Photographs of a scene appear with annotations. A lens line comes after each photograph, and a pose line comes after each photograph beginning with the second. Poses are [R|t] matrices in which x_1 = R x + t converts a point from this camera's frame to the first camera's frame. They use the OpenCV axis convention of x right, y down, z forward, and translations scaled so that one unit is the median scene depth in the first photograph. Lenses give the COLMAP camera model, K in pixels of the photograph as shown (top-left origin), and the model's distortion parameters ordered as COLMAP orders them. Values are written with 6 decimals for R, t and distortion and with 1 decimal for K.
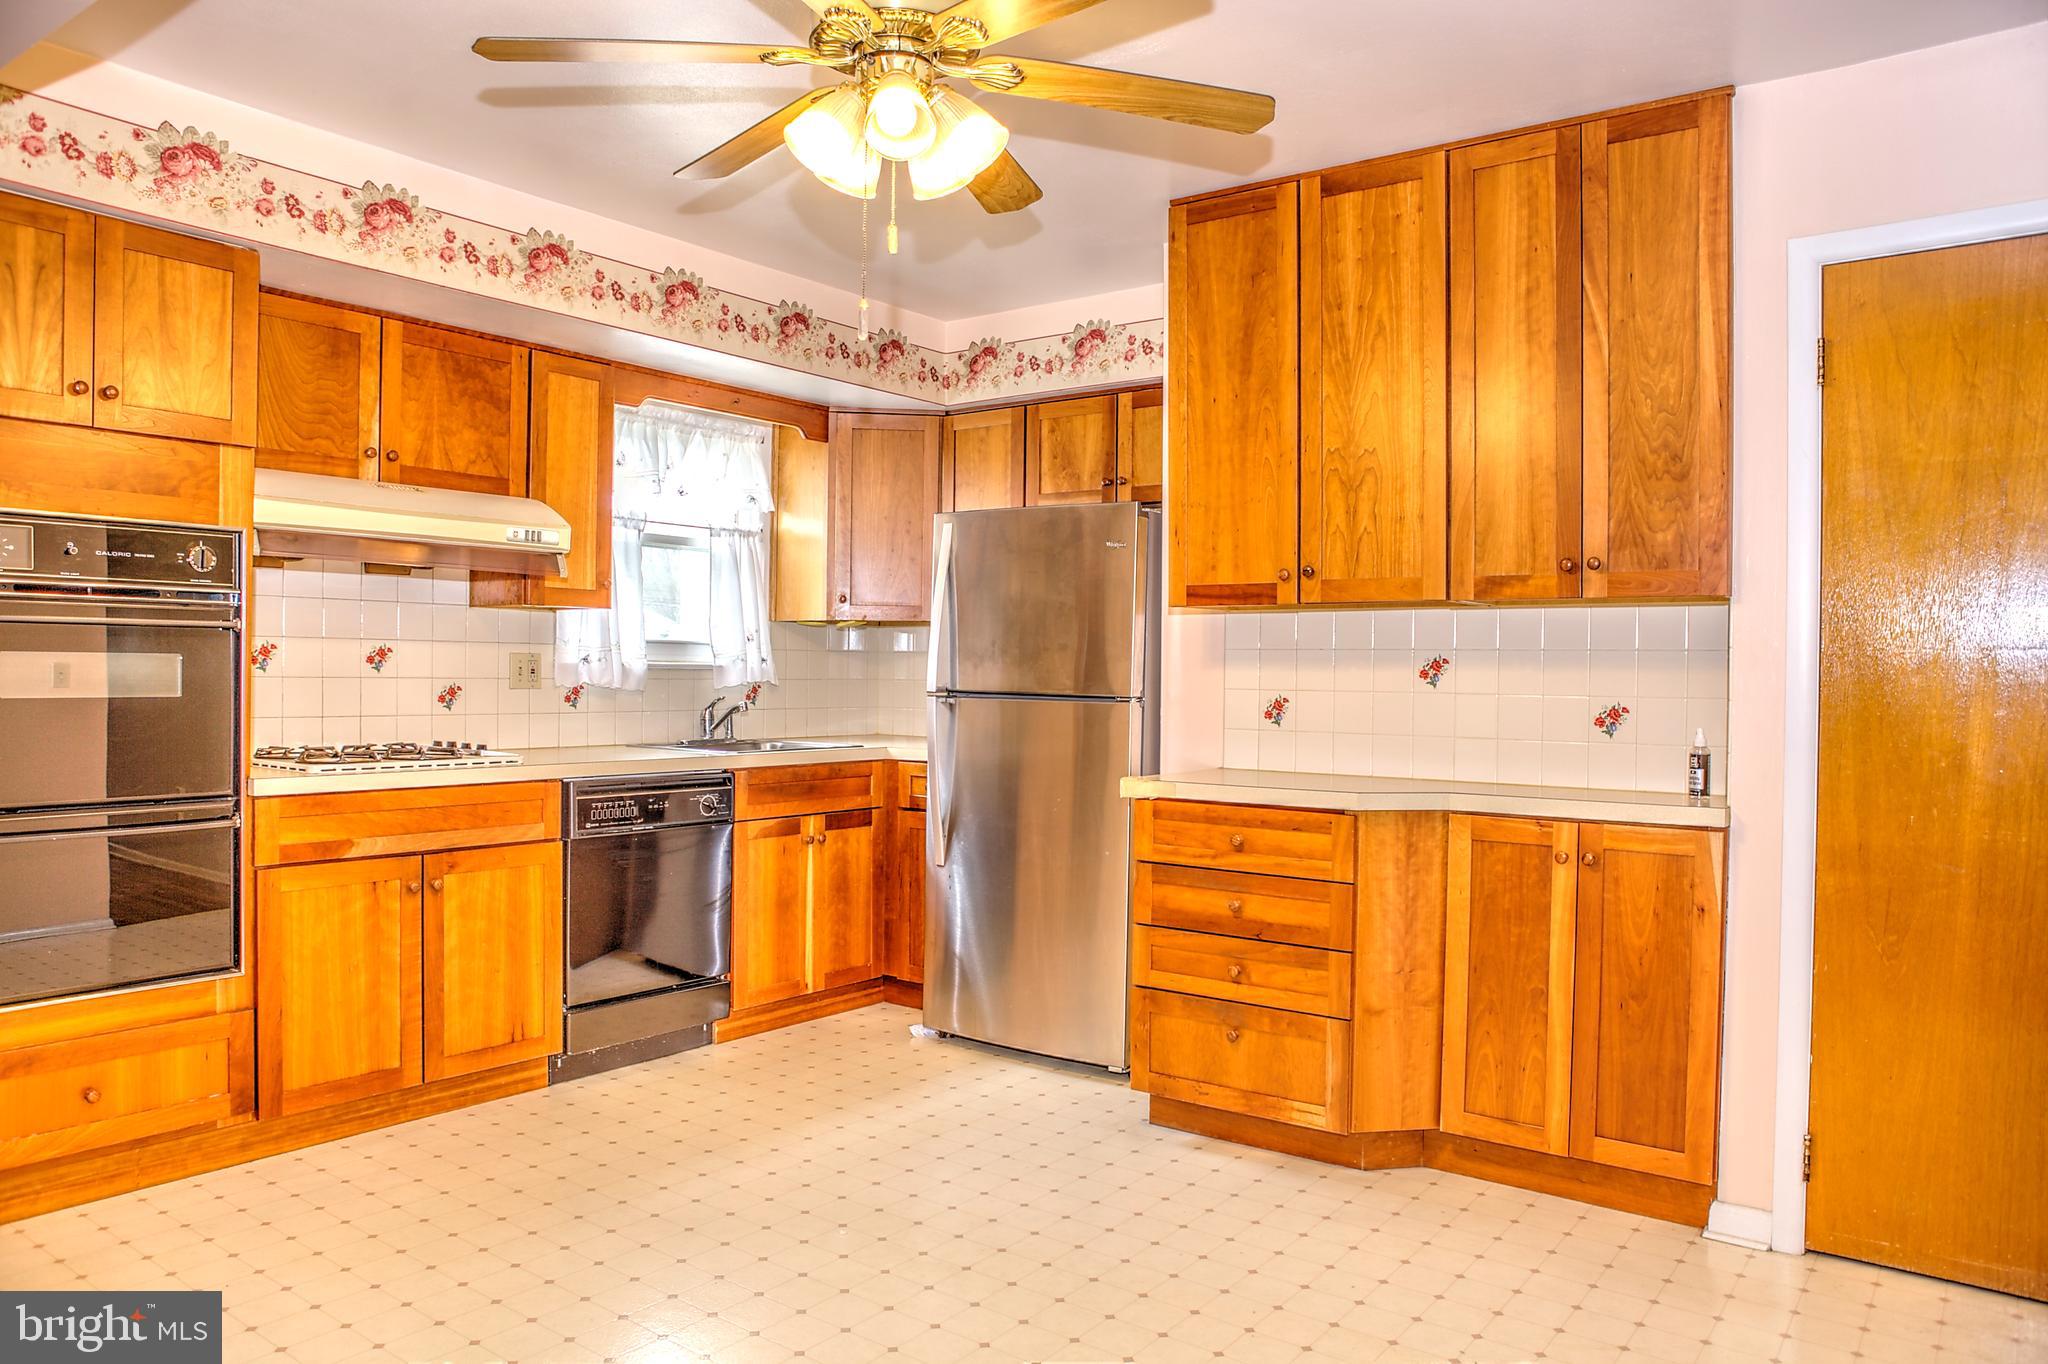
lens RADIAL K [[1410.9, 0, 1024.0], [0, 1410.9, 682.0], [0, 0, 1]] dist [-0.120763, 0.100239]
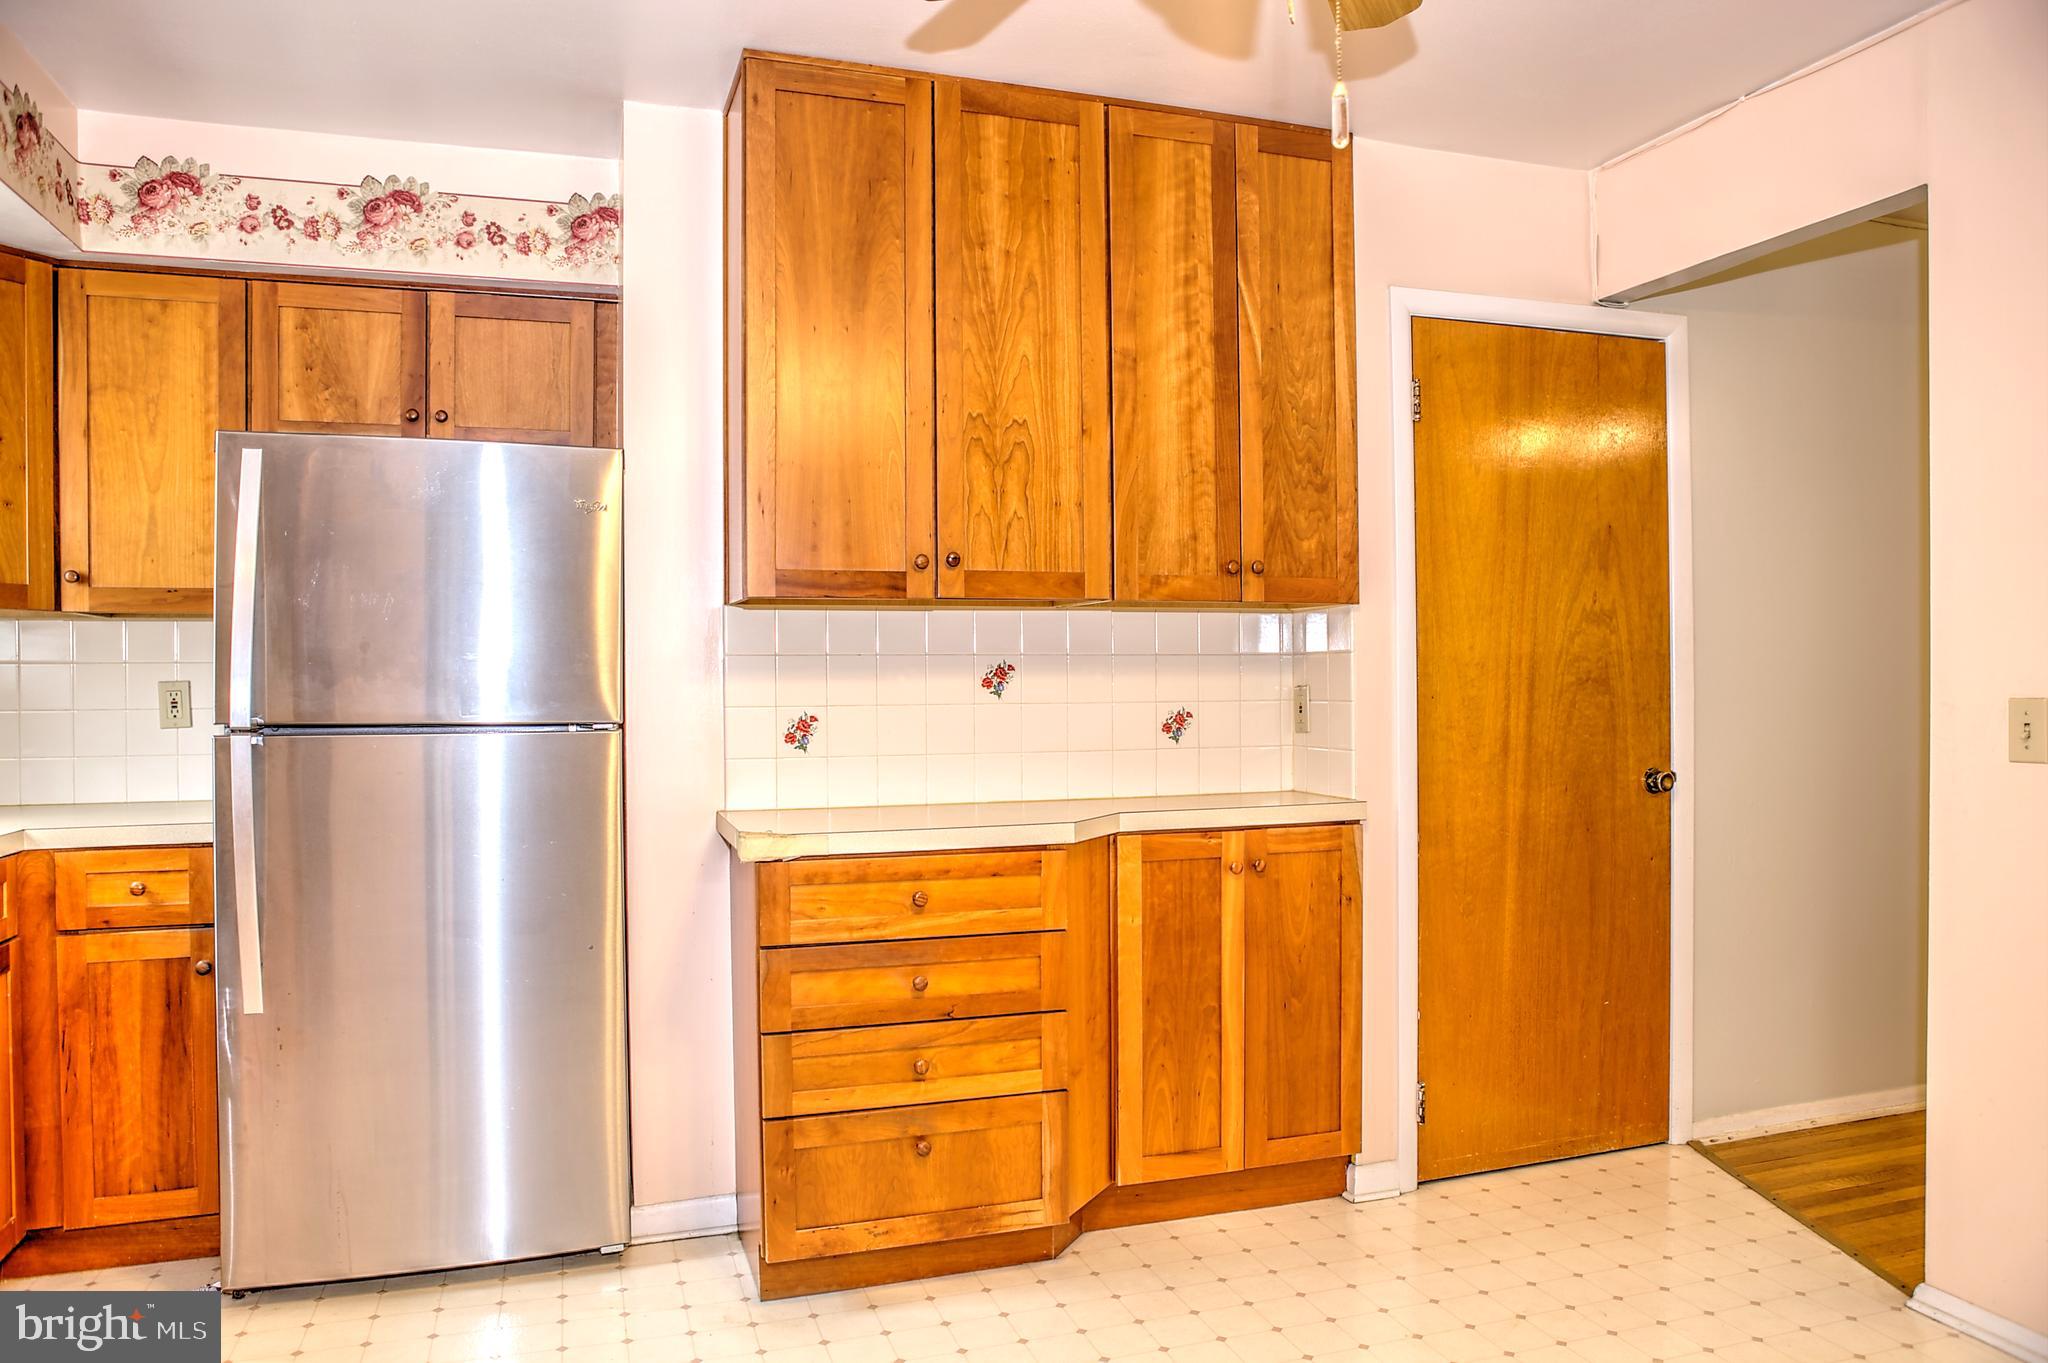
lens RADIAL K [[1410.9, 0, 1024.0], [0, 1410.9, 681.5], [0, 0, 1]] dist [-0.120763, 0.100239]
pose [[0.564820, -0.014975, 0.825078, -0.478602], [0.020837, 0.999775, 0.003882, -0.010312], [-0.824951, 0.014999, 0.565006, 0.531053]]
